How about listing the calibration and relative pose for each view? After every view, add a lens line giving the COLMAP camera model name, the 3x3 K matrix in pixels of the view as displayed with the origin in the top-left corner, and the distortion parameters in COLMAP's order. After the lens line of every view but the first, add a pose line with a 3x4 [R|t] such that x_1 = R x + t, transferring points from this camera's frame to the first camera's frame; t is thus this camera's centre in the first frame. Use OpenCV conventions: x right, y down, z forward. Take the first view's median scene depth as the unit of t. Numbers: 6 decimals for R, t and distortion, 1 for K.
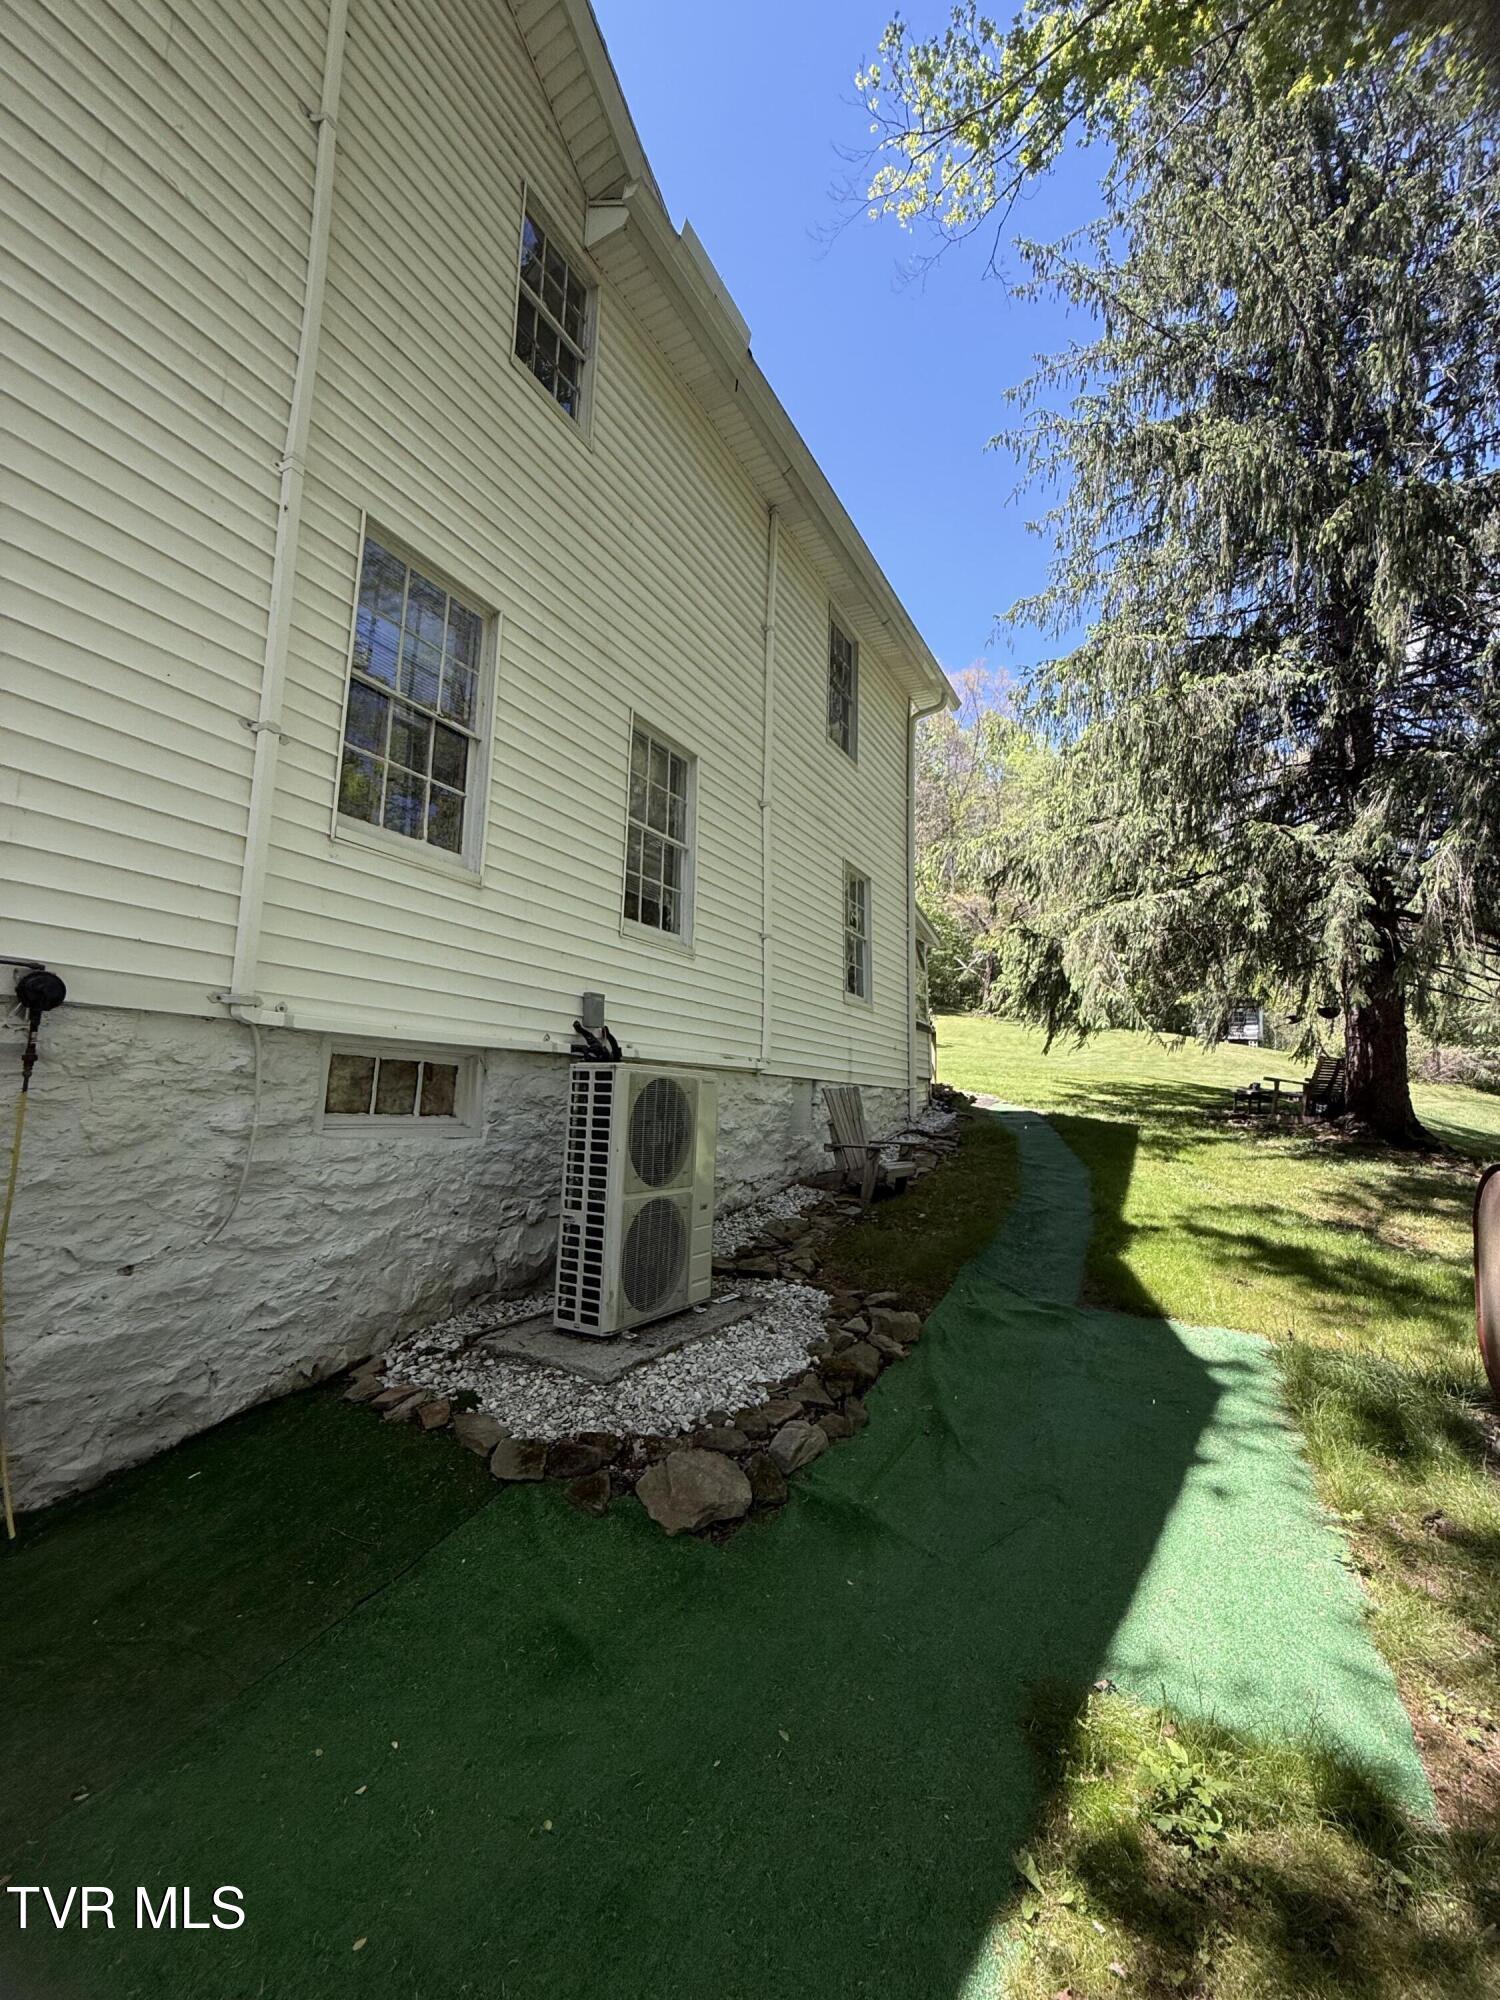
lens RADIAL K [[799.8, 0, 754.2], [0, 799.8, 994.7], [0, 0, 1]] dist [0.000497, -0.000038]
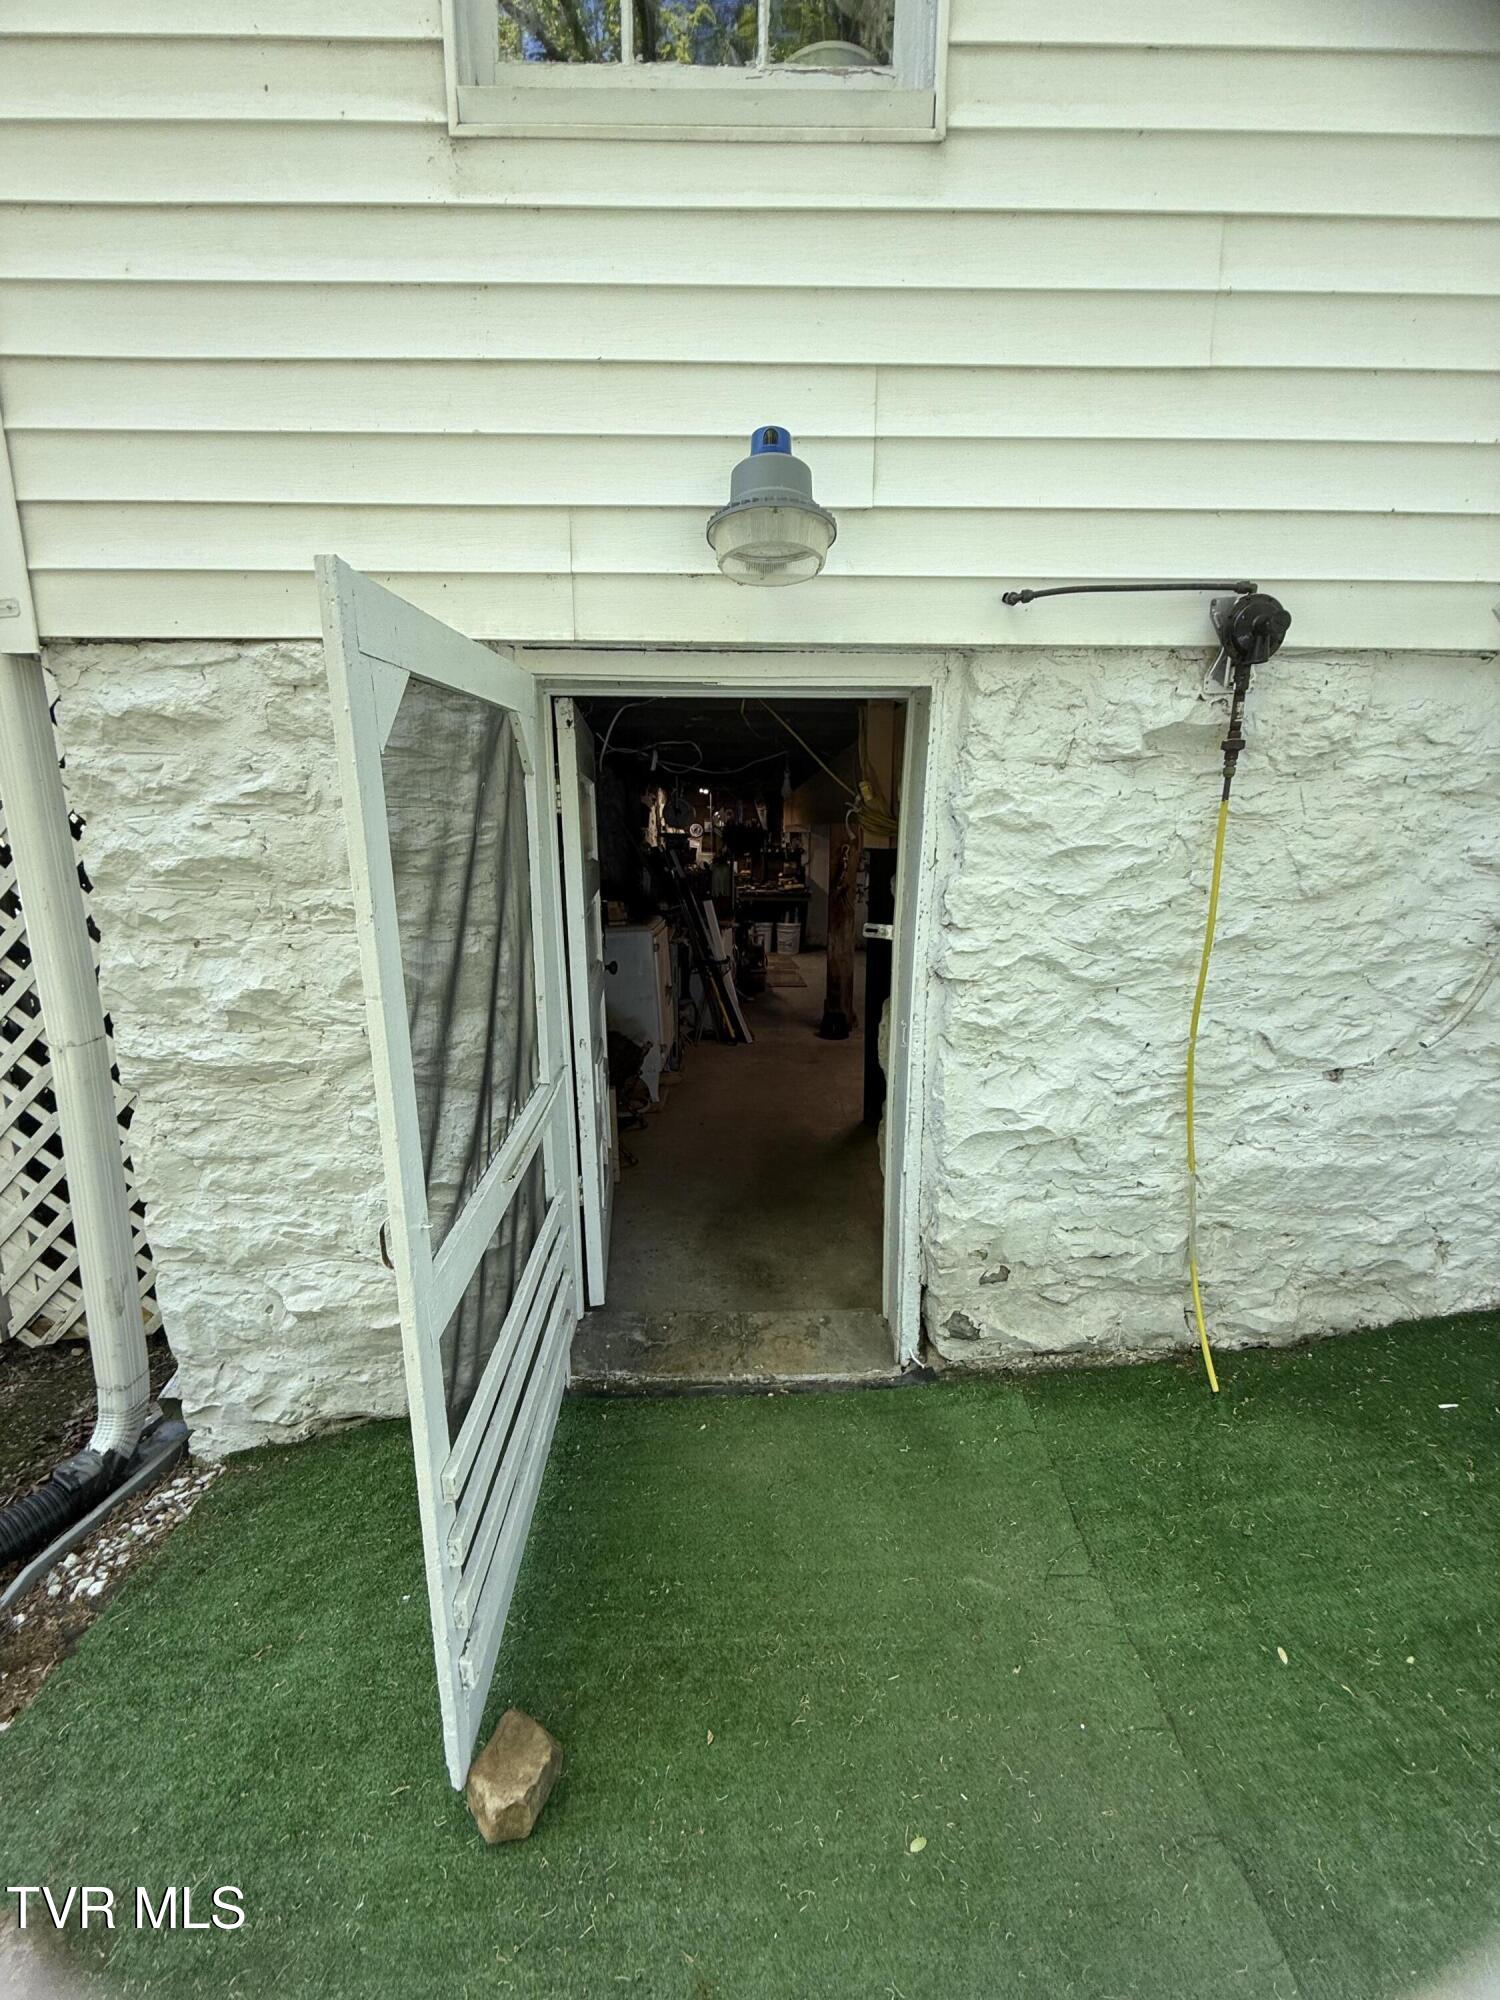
lens RADIAL K [[799.8, 0, 747.1], [0, 799.8, 996.6], [0, 0, 1]] dist [0.000497, -0.000038]
pose [[0.501057, 0.161302, -0.850249, -0.312988], [0.128253, 0.957787, 0.257284, 0.033797], [0.855858, -0.237961, 0.459218, 0.196174]]
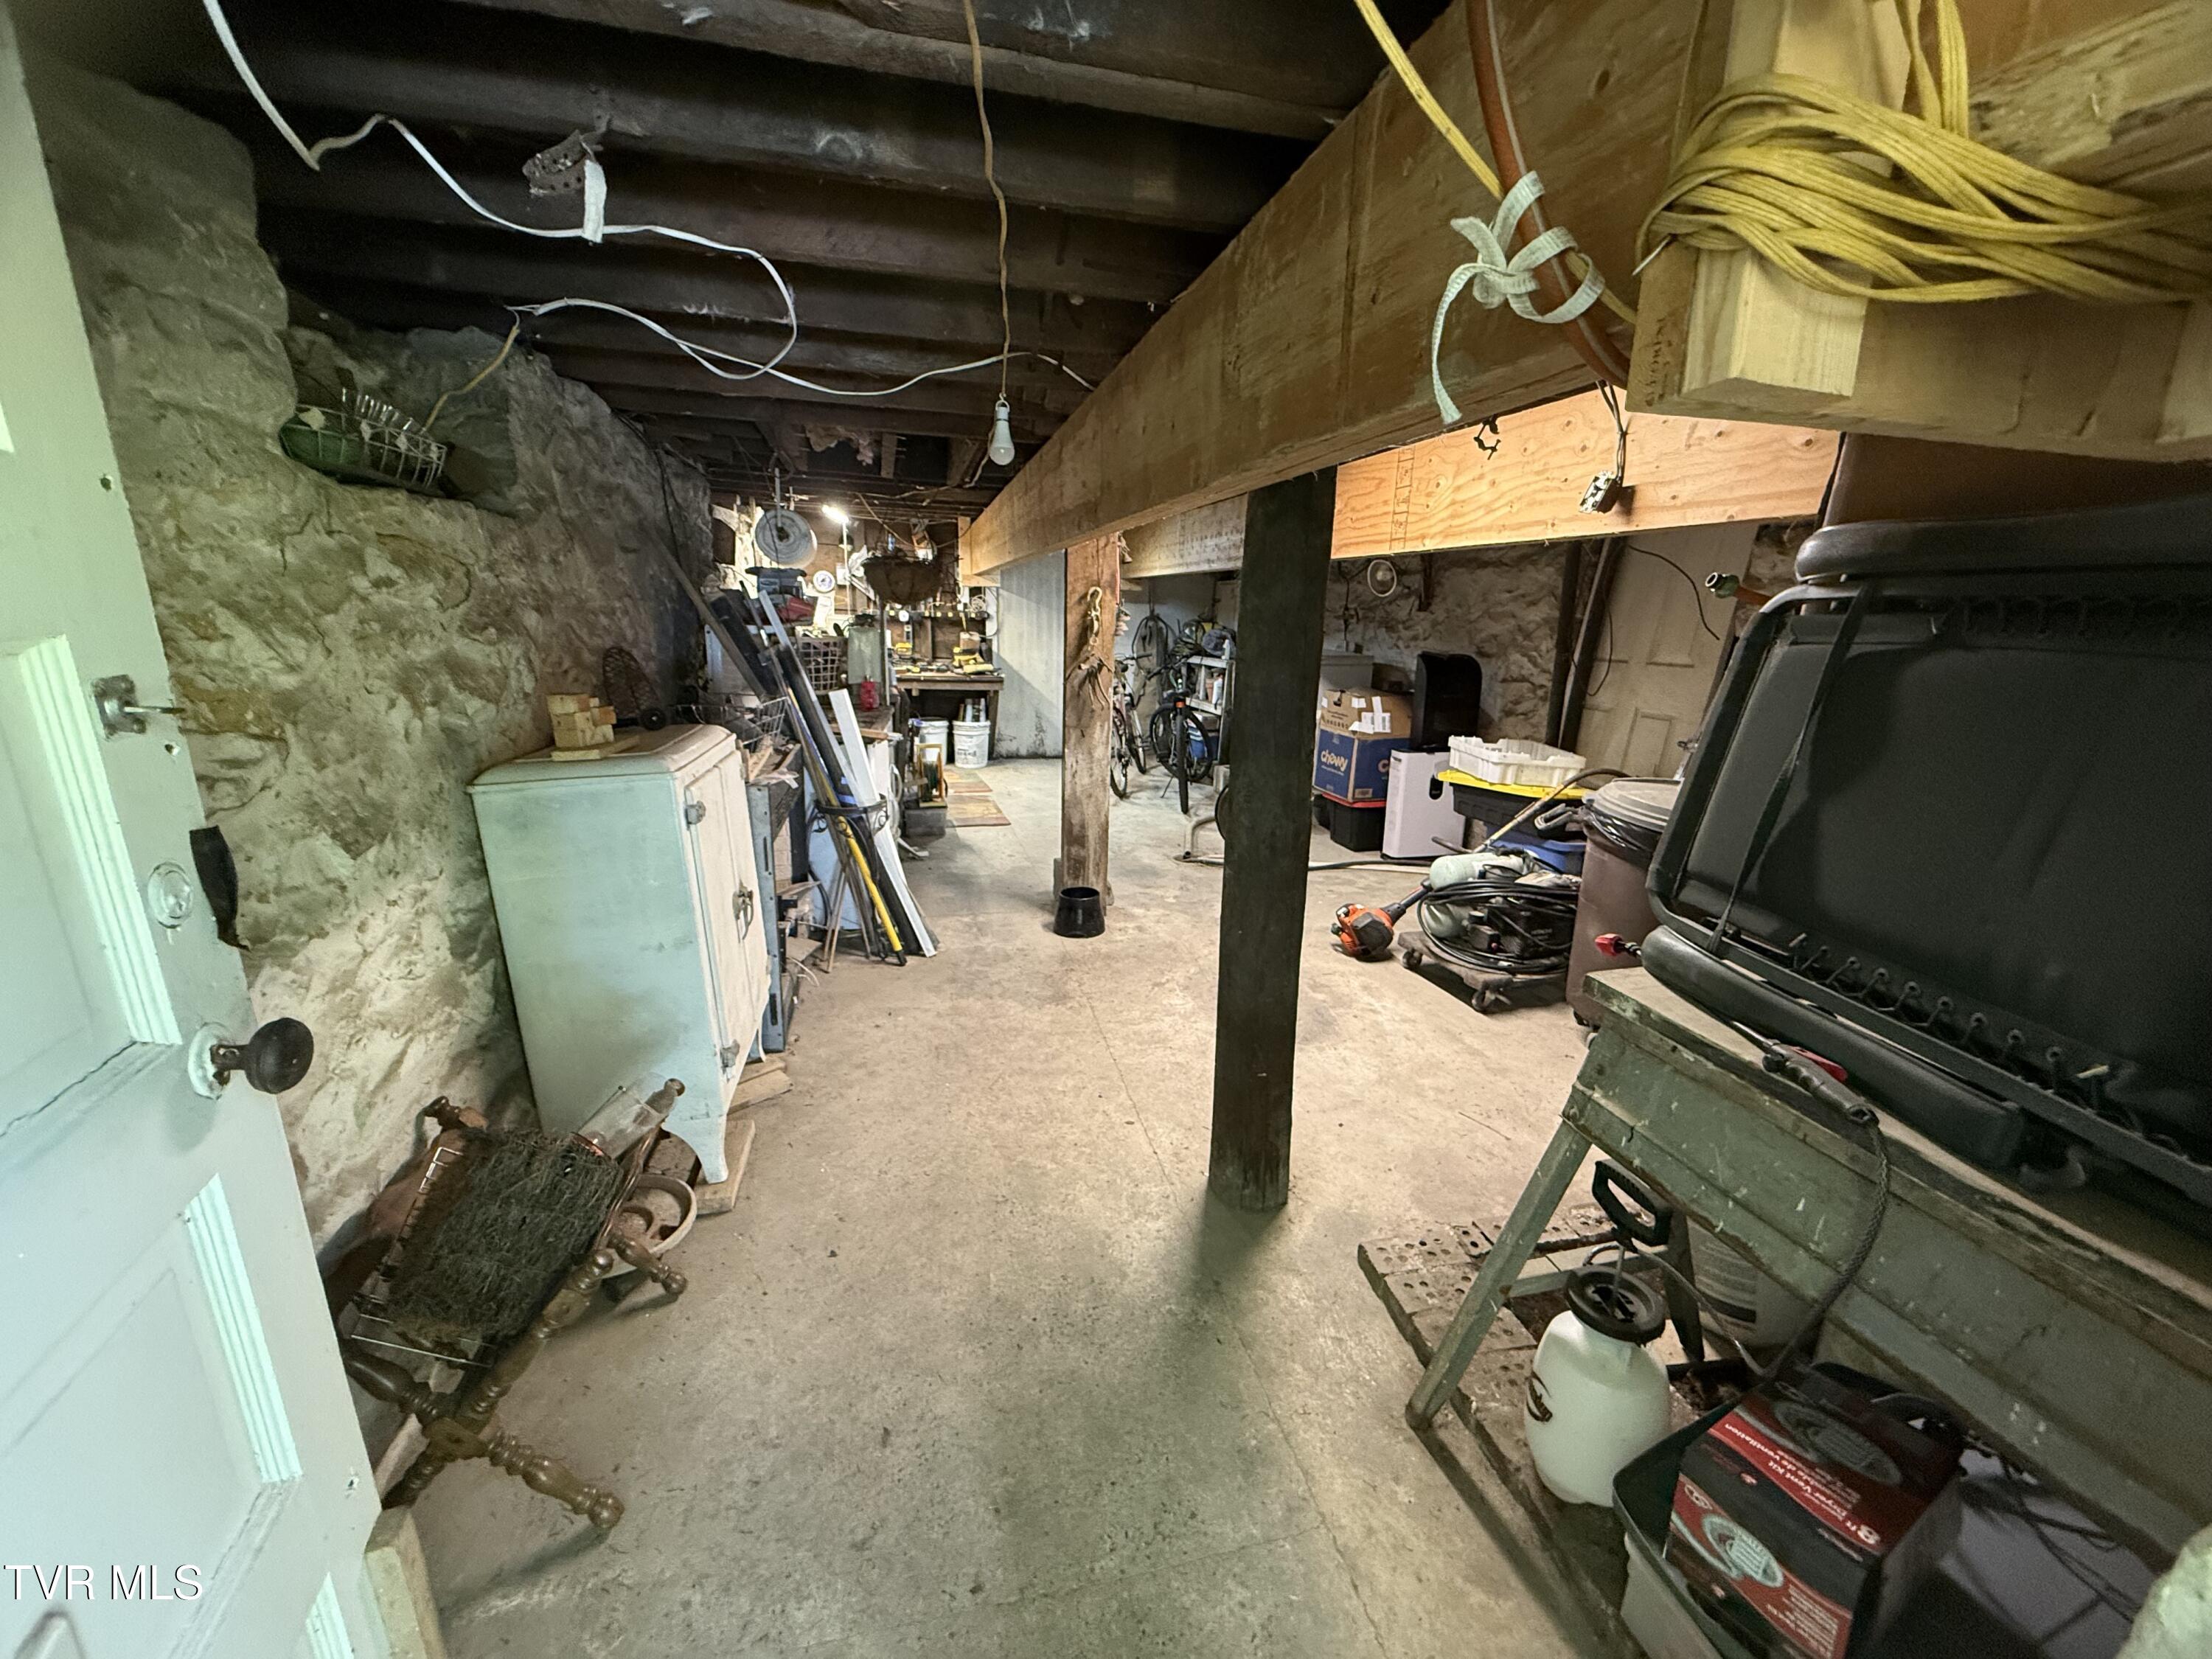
lens RADIAL K [[884.6, 0, 1097.4], [0, 884.6, 829.5], [0, 0, 1]] dist [0.000497, -0.000038]
pose [[0.675627, 0.173290, -0.716588, -0.786644], [0.096176, 0.942960, 0.318711, 0.106543], [0.730943, -0.284248, 0.620423, 0.446425]]
